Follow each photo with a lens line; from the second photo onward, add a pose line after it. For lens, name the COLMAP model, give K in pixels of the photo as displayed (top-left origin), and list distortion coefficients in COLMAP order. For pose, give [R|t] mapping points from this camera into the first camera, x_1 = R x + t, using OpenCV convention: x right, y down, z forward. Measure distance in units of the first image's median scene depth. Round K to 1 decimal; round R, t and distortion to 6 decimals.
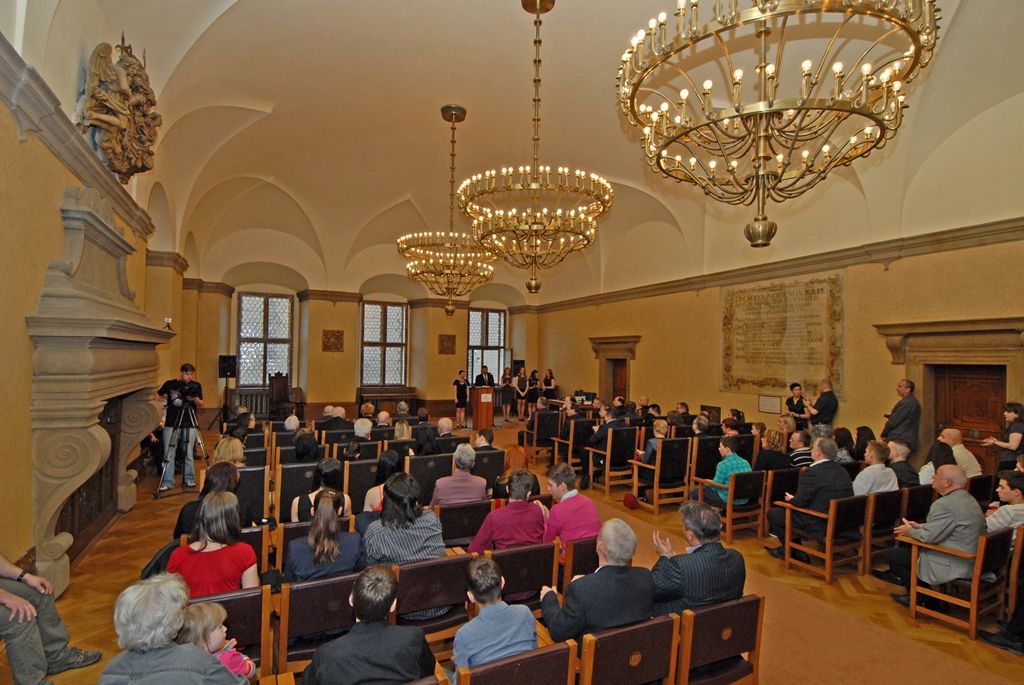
lens RADIAL K [[522.3, 0, 514.7], [0, 522.3, 345.2], [0, 0, 1]] dist [-0.003490, -0.000250]
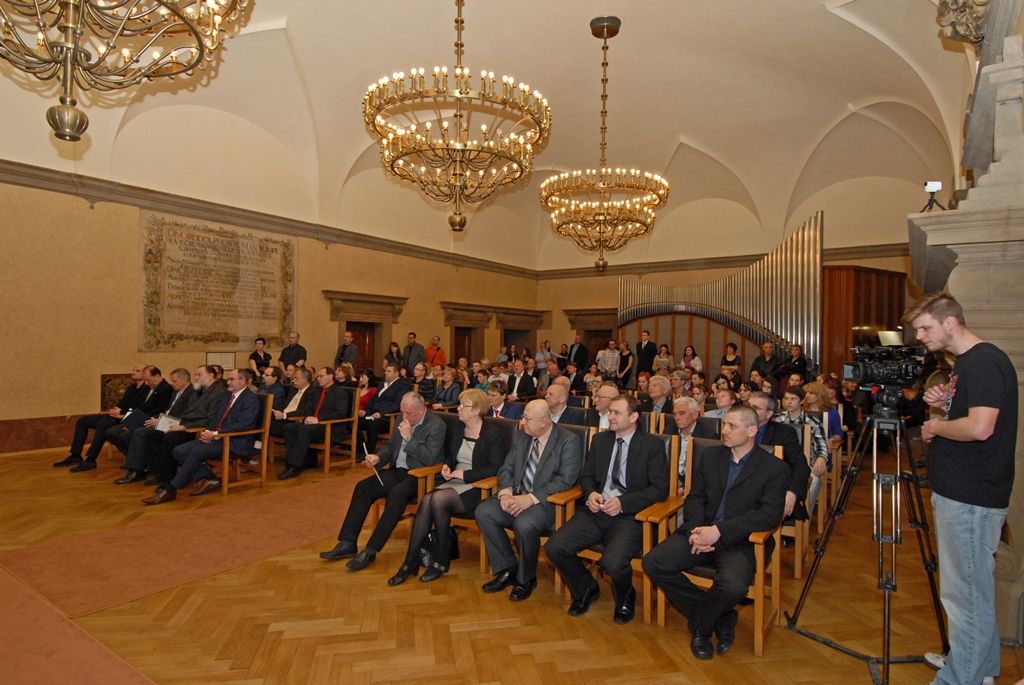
lens RADIAL K [[560.3, 0, 512.8], [0, 560.3, 339.2], [0, 0, 1]] dist [0.001754, 0.000176]
pose [[-0.496838, -0.013548, 0.867737, -0.620760], [-0.043132, 0.999028, -0.009098, 0.063208], [-0.866771, -0.041948, -0.496939, 1.068338]]
